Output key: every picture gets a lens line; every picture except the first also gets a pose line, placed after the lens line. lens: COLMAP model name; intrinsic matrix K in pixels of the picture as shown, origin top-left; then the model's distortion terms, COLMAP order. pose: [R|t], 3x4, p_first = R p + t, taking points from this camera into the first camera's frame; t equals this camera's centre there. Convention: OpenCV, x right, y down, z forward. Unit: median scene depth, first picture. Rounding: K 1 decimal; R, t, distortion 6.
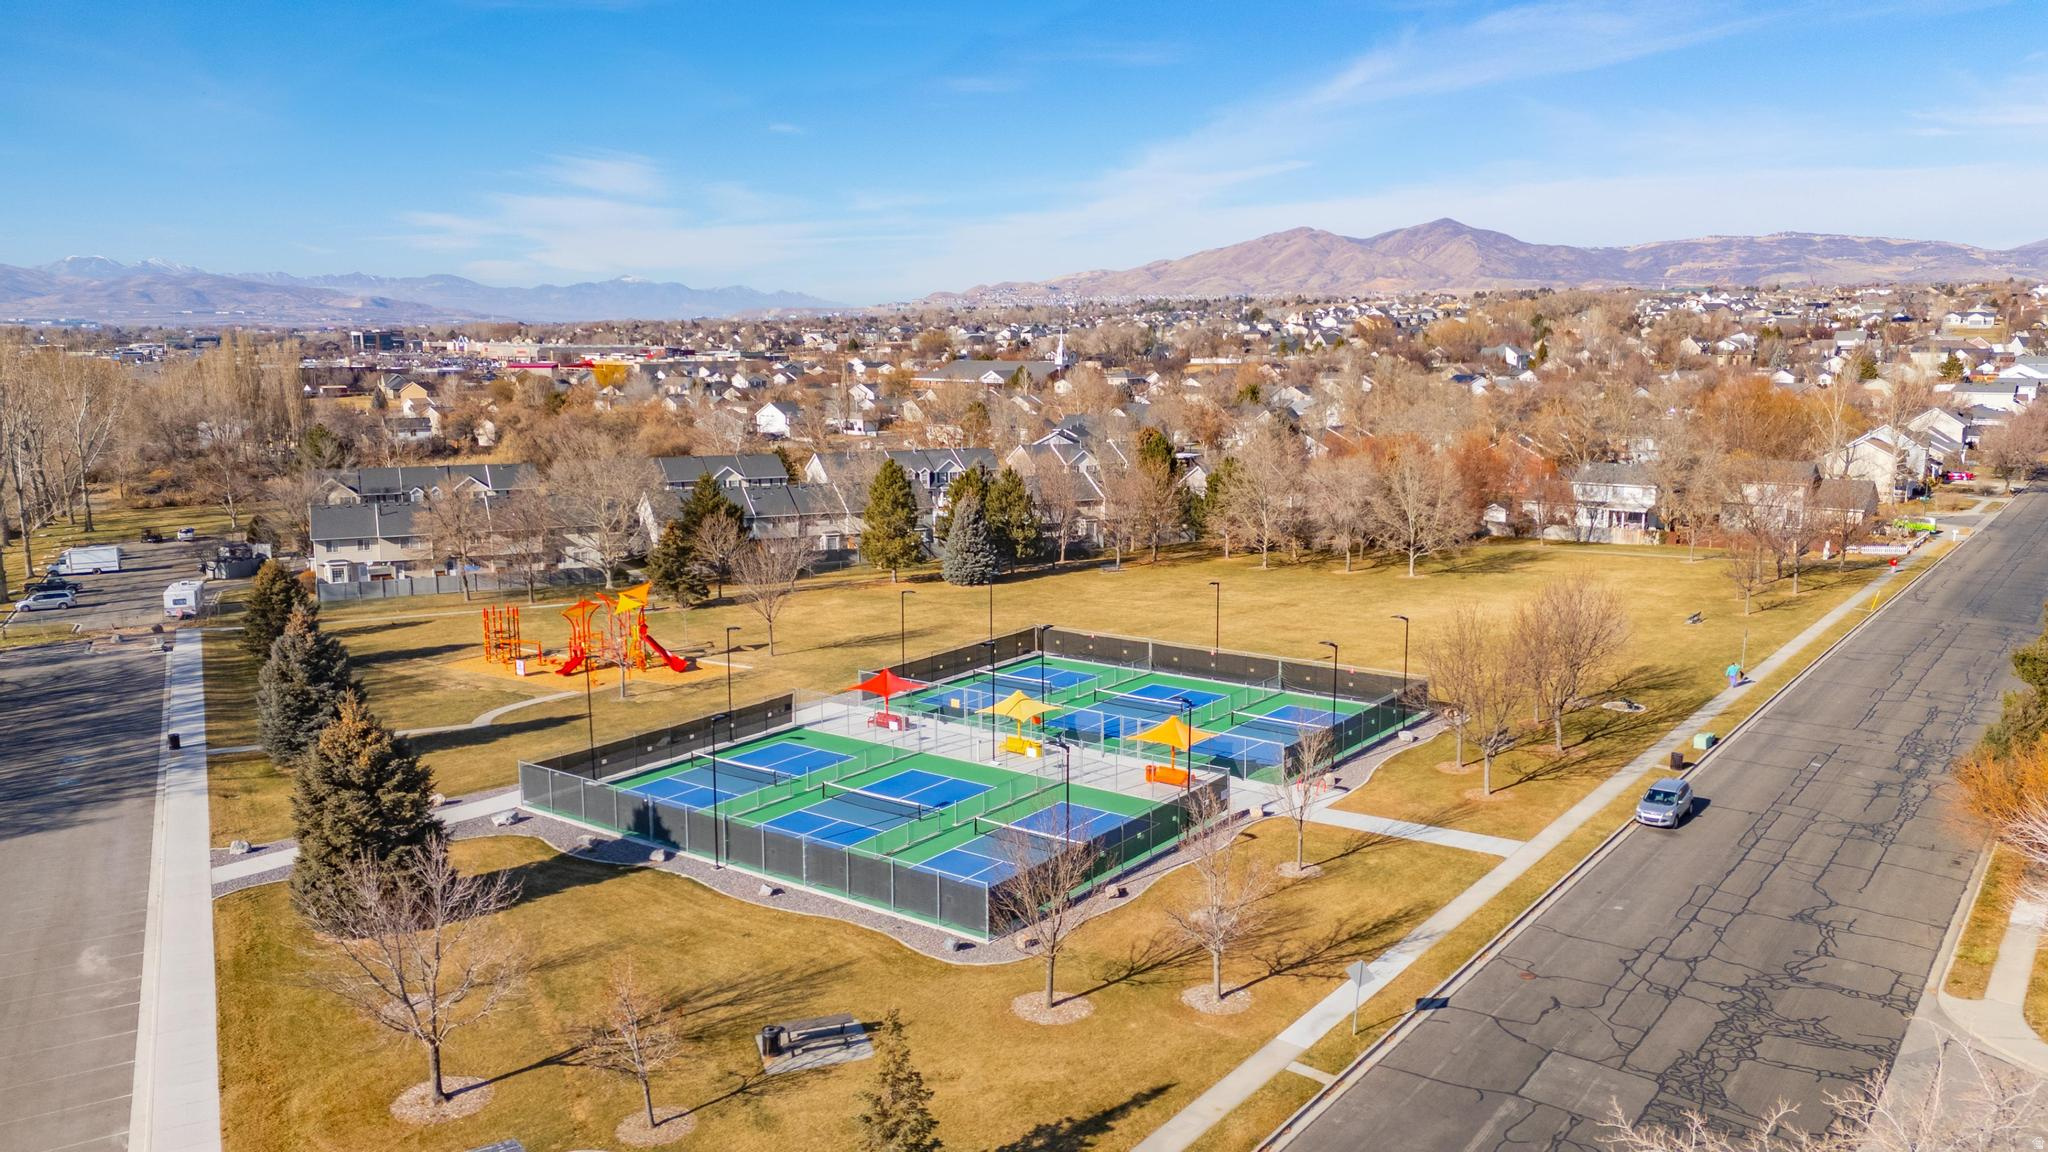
lens RADIAL K [[1511.3, 0, 1028.7], [0, 1511.3, 571.7], [0, 0, 1]] dist [0.073931, -0.038685]
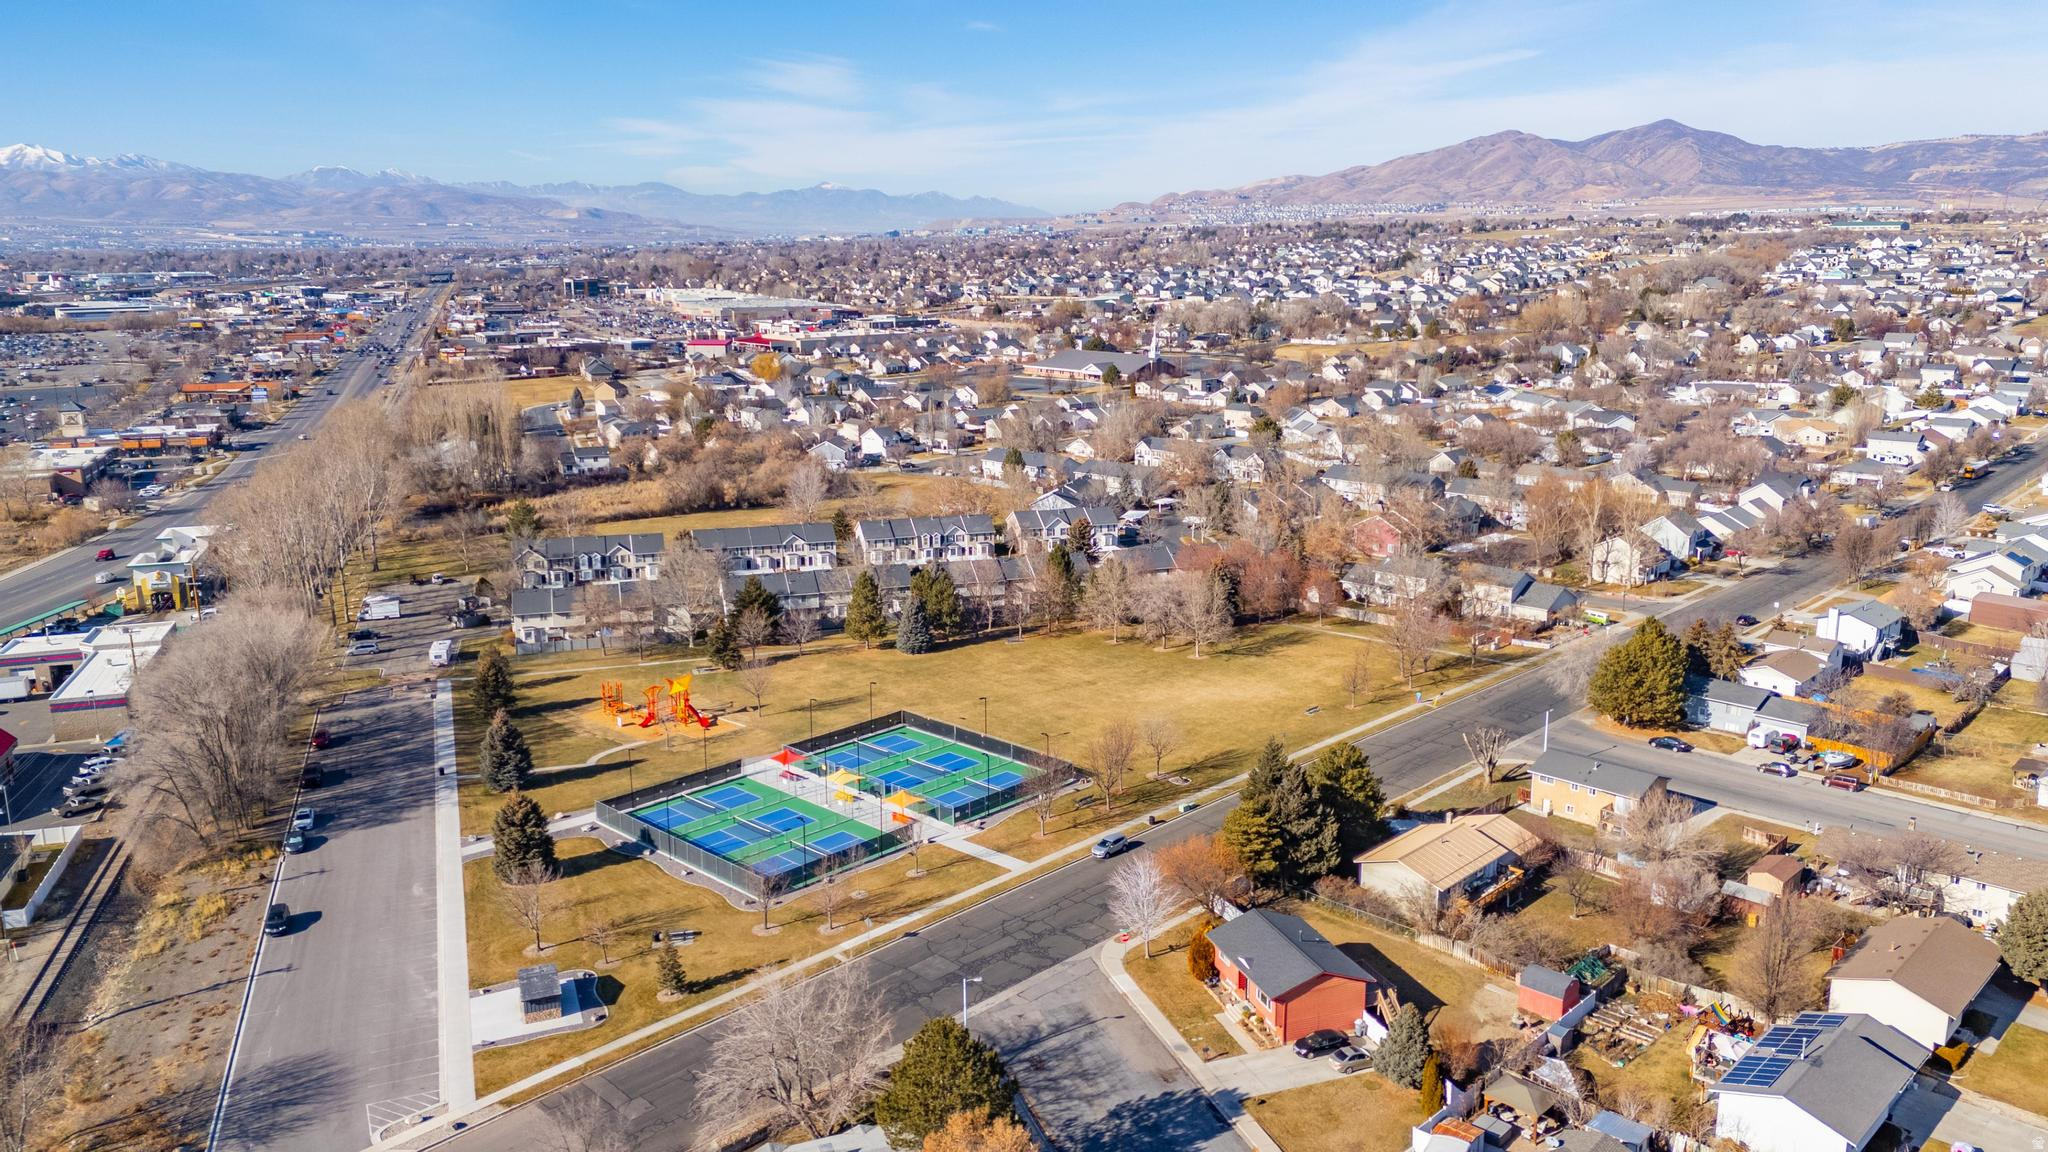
lens RADIAL K [[1511.3, 0, 1020.8], [0, 1511.3, 567.6], [0, 0, 1]] dist [0.073931, -0.038685]
pose [[0.991659, 0.023520, -0.126728, 0.362843], [-0.016344, 0.998219, 0.057372, -0.232559], [0.127852, -0.054822, 0.990277, -0.709809]]
